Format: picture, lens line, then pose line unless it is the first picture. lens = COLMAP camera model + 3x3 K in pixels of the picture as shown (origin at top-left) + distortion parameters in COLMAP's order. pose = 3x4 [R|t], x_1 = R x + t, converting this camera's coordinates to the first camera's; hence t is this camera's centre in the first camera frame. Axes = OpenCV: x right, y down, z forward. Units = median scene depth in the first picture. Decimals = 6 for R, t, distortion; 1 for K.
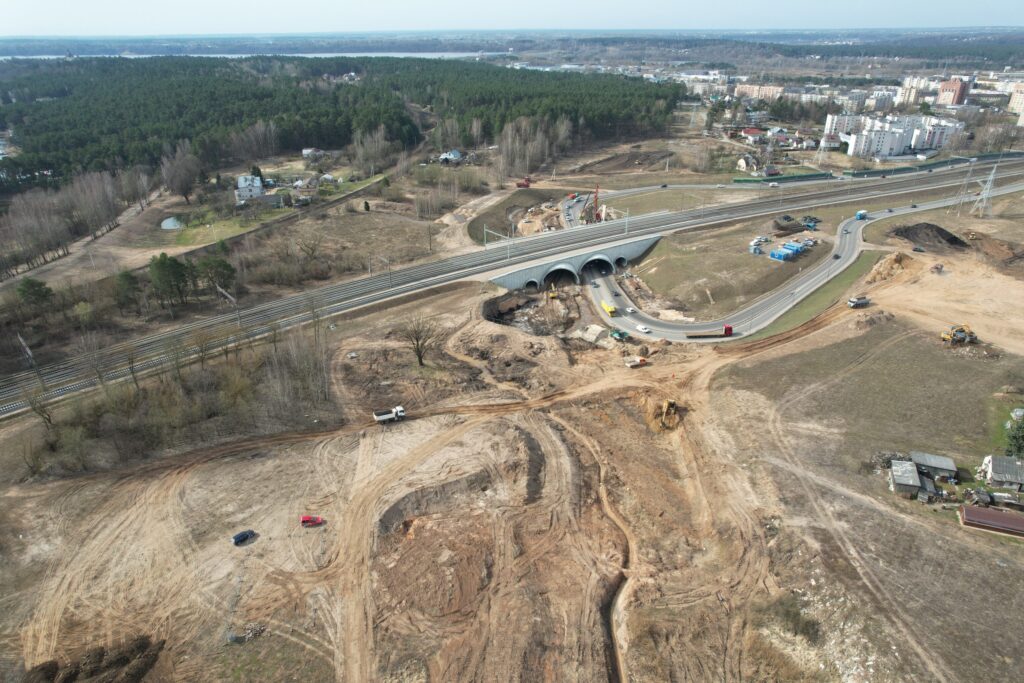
lens RADIAL K [[661.9, 0, 512.0], [0, 661.9, 341.5], [0, 0, 1]] dist [-0.085476, 0.082158]
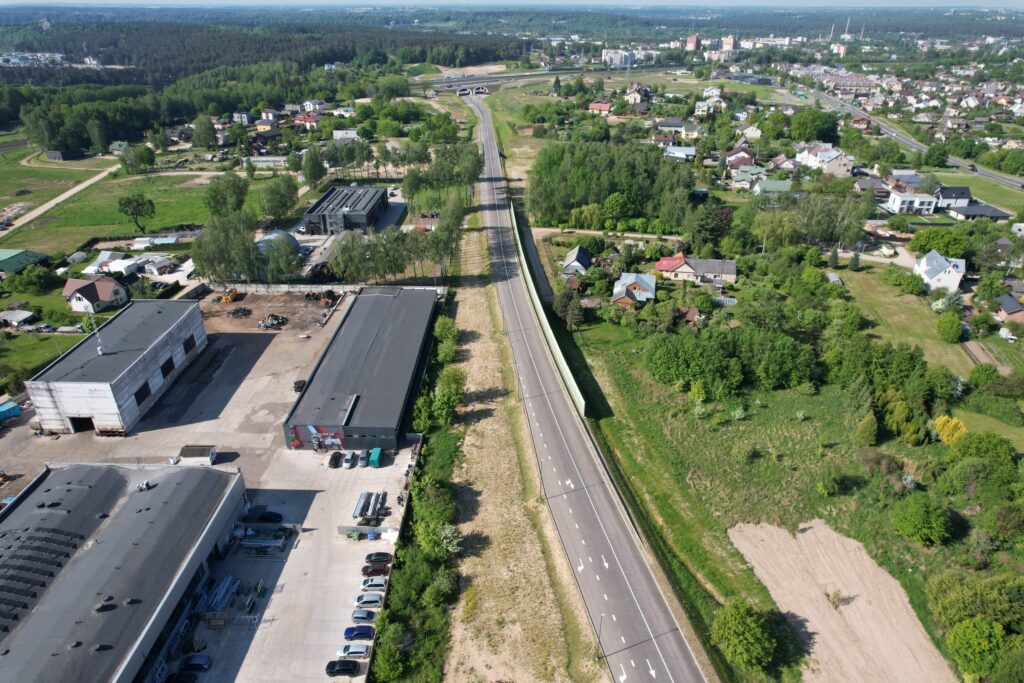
lens RADIAL K [[661.9, 0, 512.0], [0, 661.9, 341.5], [0, 0, 1]] dist [-0.085476, 0.082158]
pose [[0.990130, -0.055079, 0.128874, -0.086314], [0.050914, 0.998076, 0.035390, 0.565481], [-0.130575, -0.028479, 0.991029, -1.176150]]
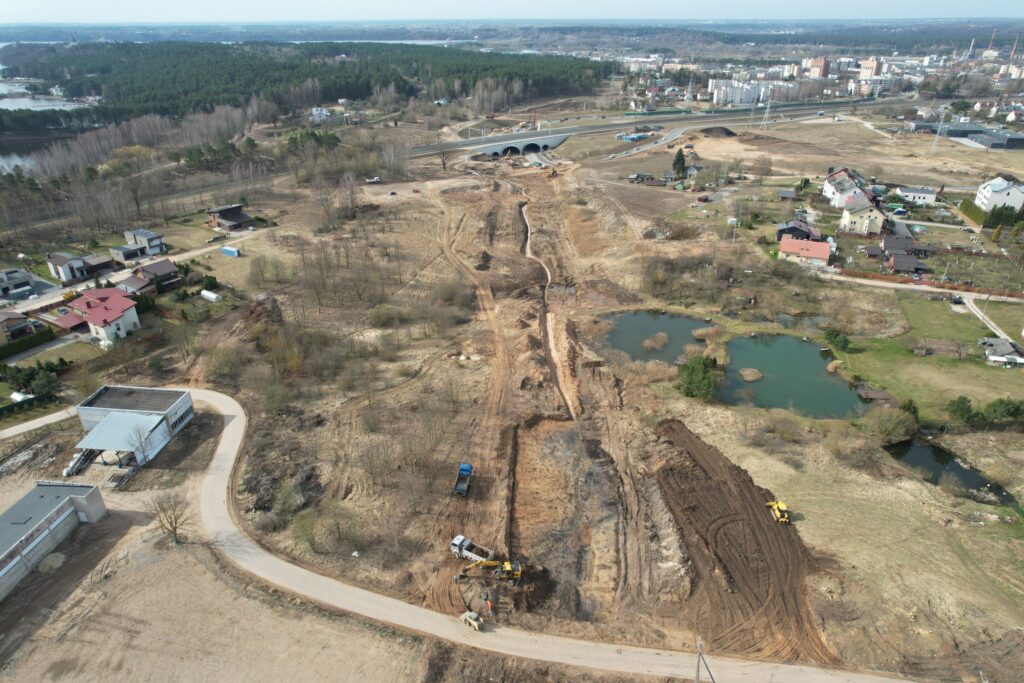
lens RADIAL K [[659.8, 0, 516.0], [0, 659.8, 341.4], [0, 0, 1]] dist [-0.080344, 0.078875]
pose [[0.998469, -0.021185, 0.051099, -0.010984], [0.020473, 0.999686, 0.014421, 0.247217], [-0.051389, -0.013353, 0.998589, -0.506286]]
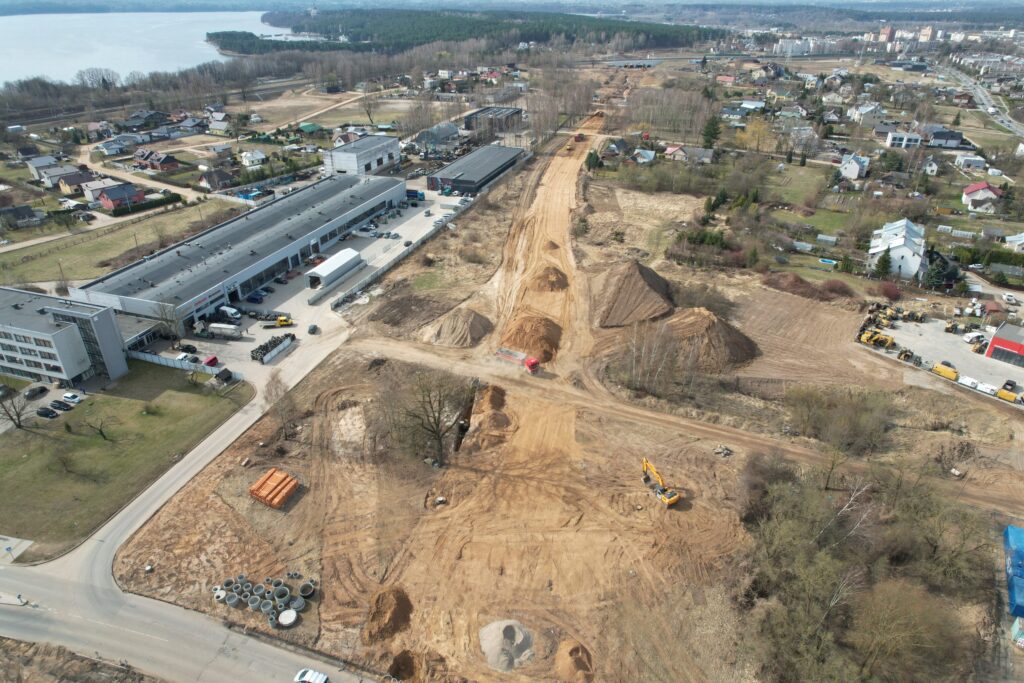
lens RADIAL K [[659.8, 0, 516.0], [0, 659.8, 341.4], [0, 0, 1]] dist [-0.080344, 0.078875]
pose [[0.988364, 0.081883, -0.128183, 0.026796], [-0.076169, 0.995896, 0.048874, 0.727774], [0.131659, -0.038542, 0.990545, -1.494300]]
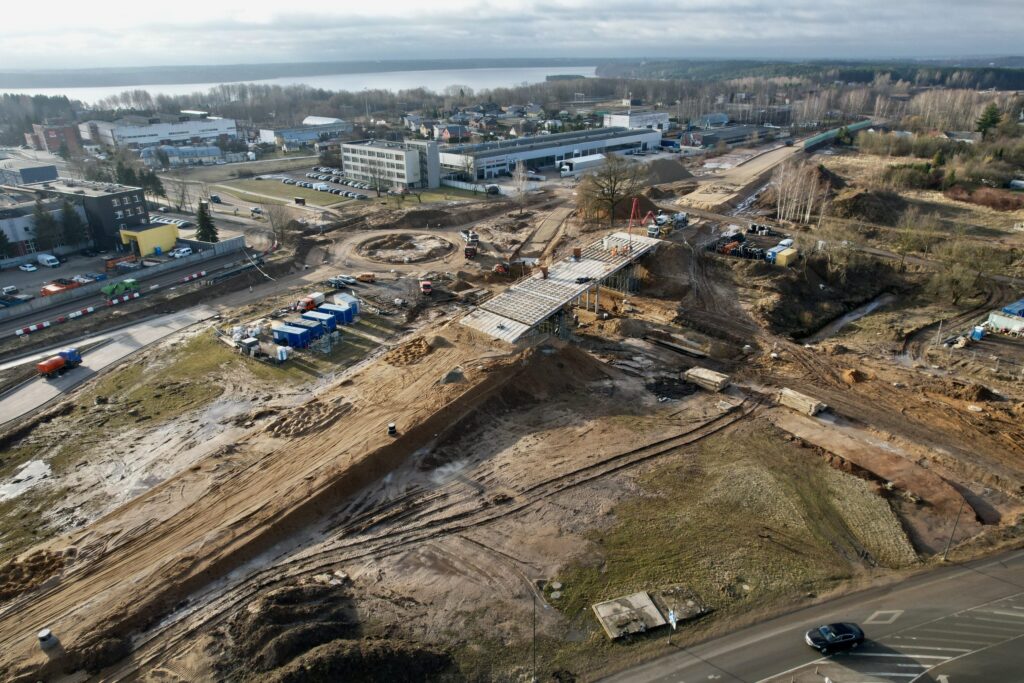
lens RADIAL K [[659.8, 0, 516.0], [0, 659.8, 341.4], [0, 0, 1]] dist [-0.080344, 0.078875]
pose [[0.821379, 0.227231, -0.523166, 0.141060], [-0.243445, 0.969141, 0.038722, 0.857975], [0.515820, 0.095556, 0.851351, -1.594889]]
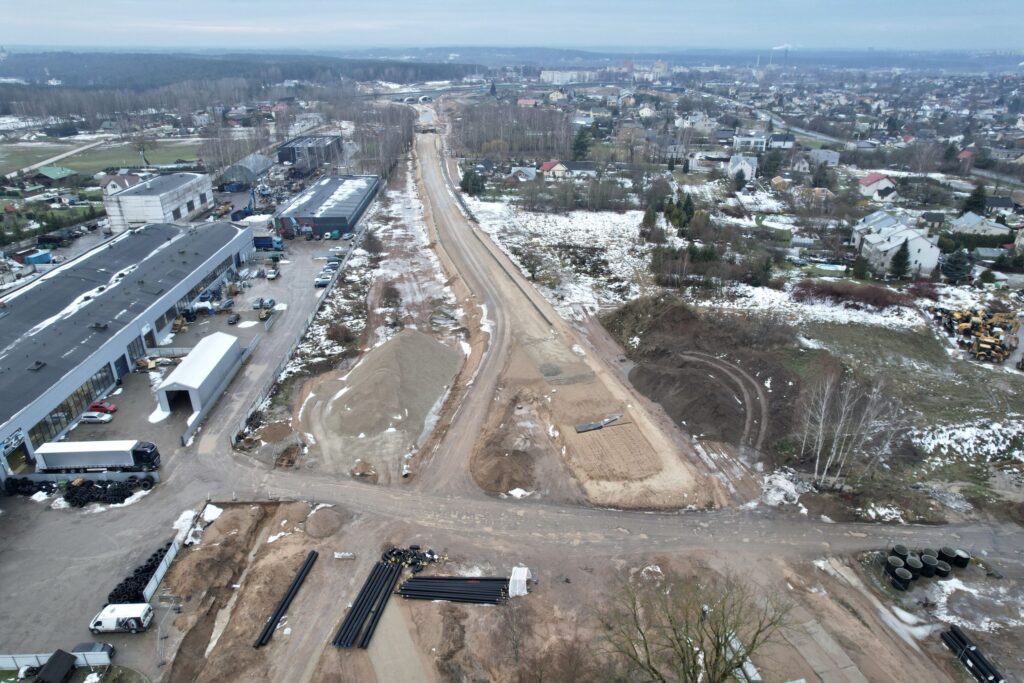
lens RADIAL K [[661.9, 0, 512.0], [0, 661.9, 341.5], [0, 0, 1]] dist [-0.085476, 0.082158]
pose [[0.978986, -0.074449, 0.189853, -0.082960], [0.078265, 0.996852, -0.012675, 0.711306], [-0.188311, 0.027267, 0.981731, -1.348282]]
